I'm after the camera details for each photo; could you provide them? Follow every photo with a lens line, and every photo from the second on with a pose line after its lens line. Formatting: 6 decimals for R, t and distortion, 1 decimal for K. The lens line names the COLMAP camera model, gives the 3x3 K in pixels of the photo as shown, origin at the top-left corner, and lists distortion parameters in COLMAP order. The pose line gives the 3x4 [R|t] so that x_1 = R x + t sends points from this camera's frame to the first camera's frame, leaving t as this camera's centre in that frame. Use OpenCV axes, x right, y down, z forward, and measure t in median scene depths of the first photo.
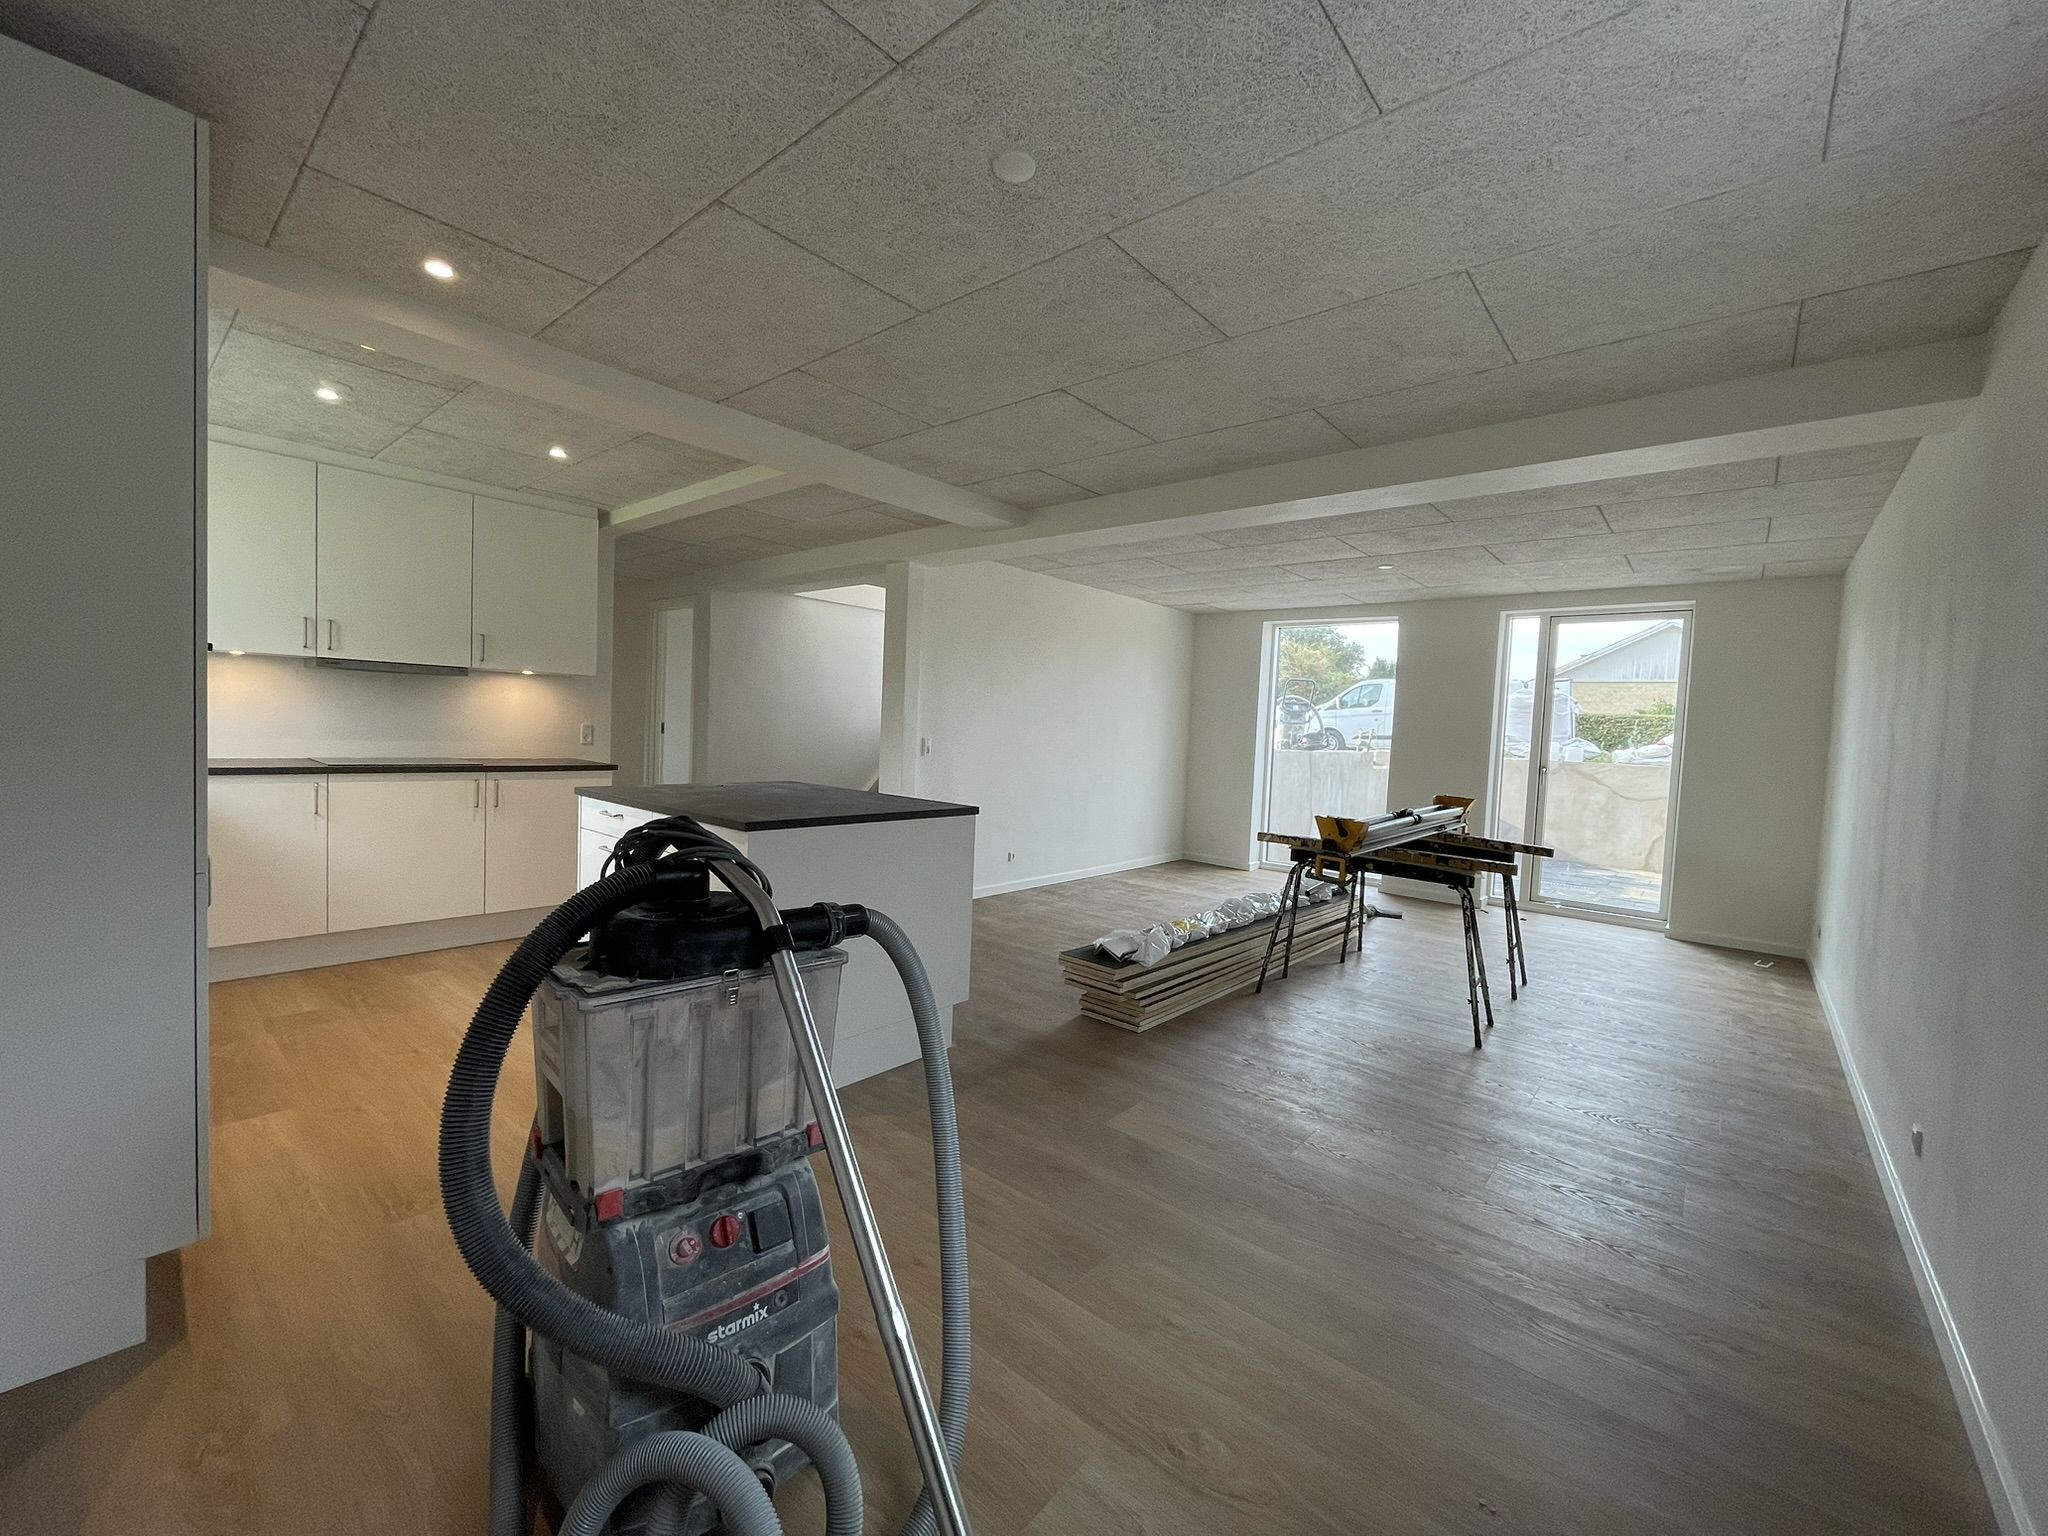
lens RADIAL K [[791.0, 0, 984.8], [0, 791.0, 760.6], [0, 0, 1]] dist [0.008323, 0.000072]
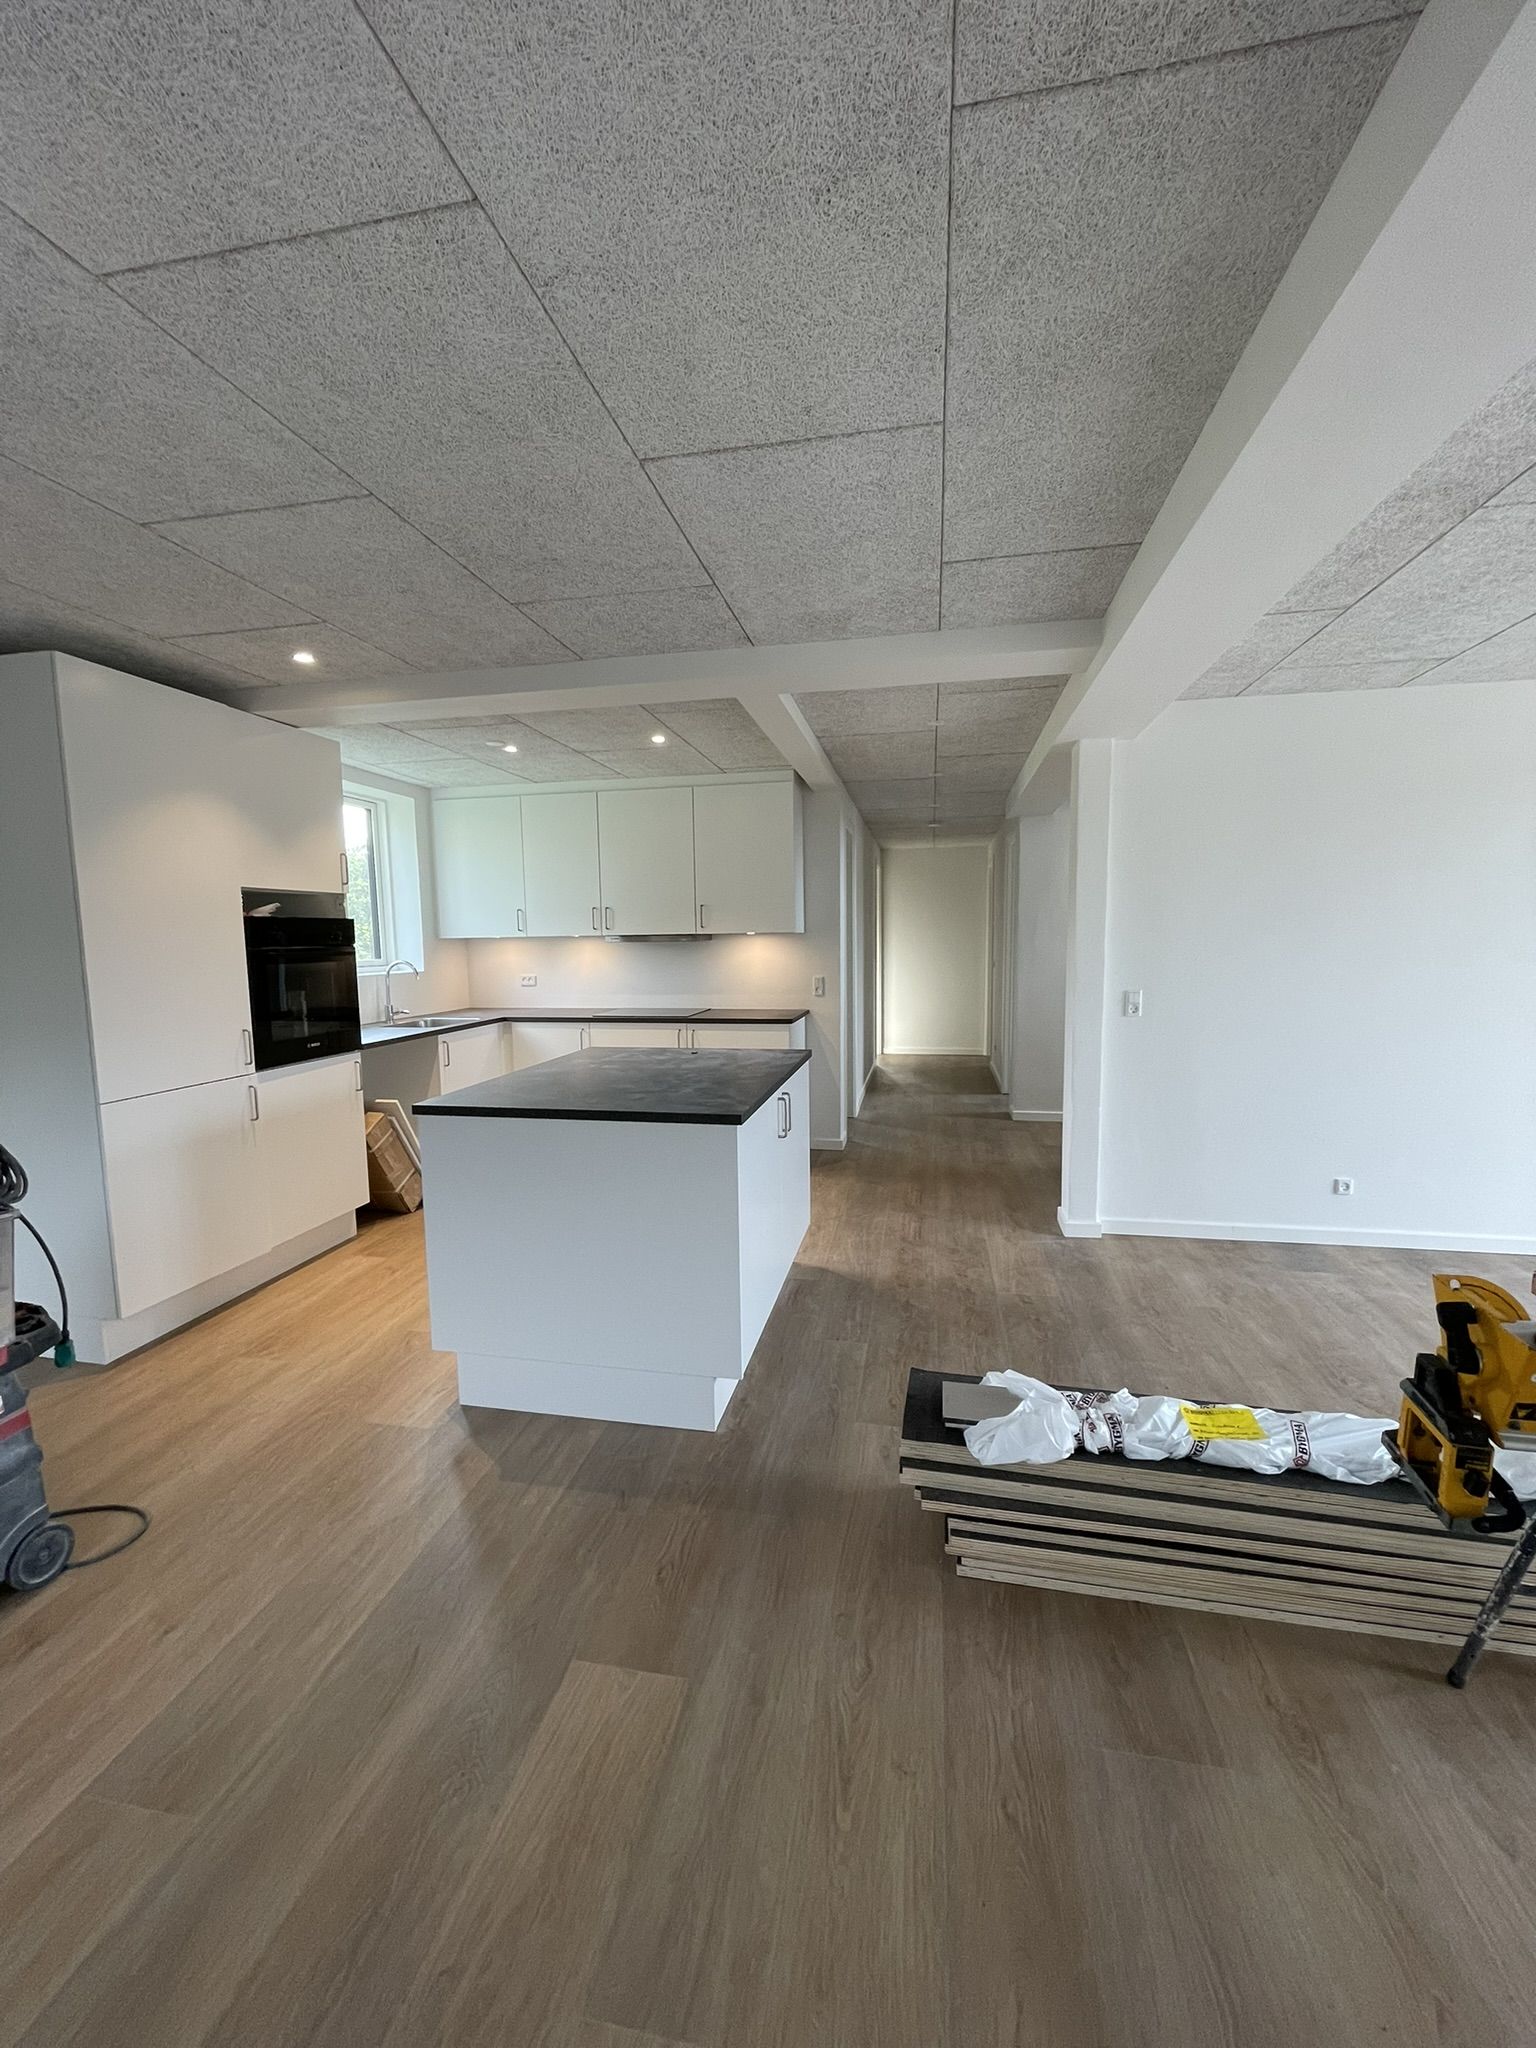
lens RADIAL K [[791.0, 0, 776.0], [0, 791.0, 1014.6], [0, 0, 1]] dist [0.008323, 0.000072]
pose [[0.543375, 0.029871, -0.838959, 0.502644], [-0.002986, 0.999429, 0.033650, -0.044075], [0.839485, -0.015779, 0.543154, 0.549601]]
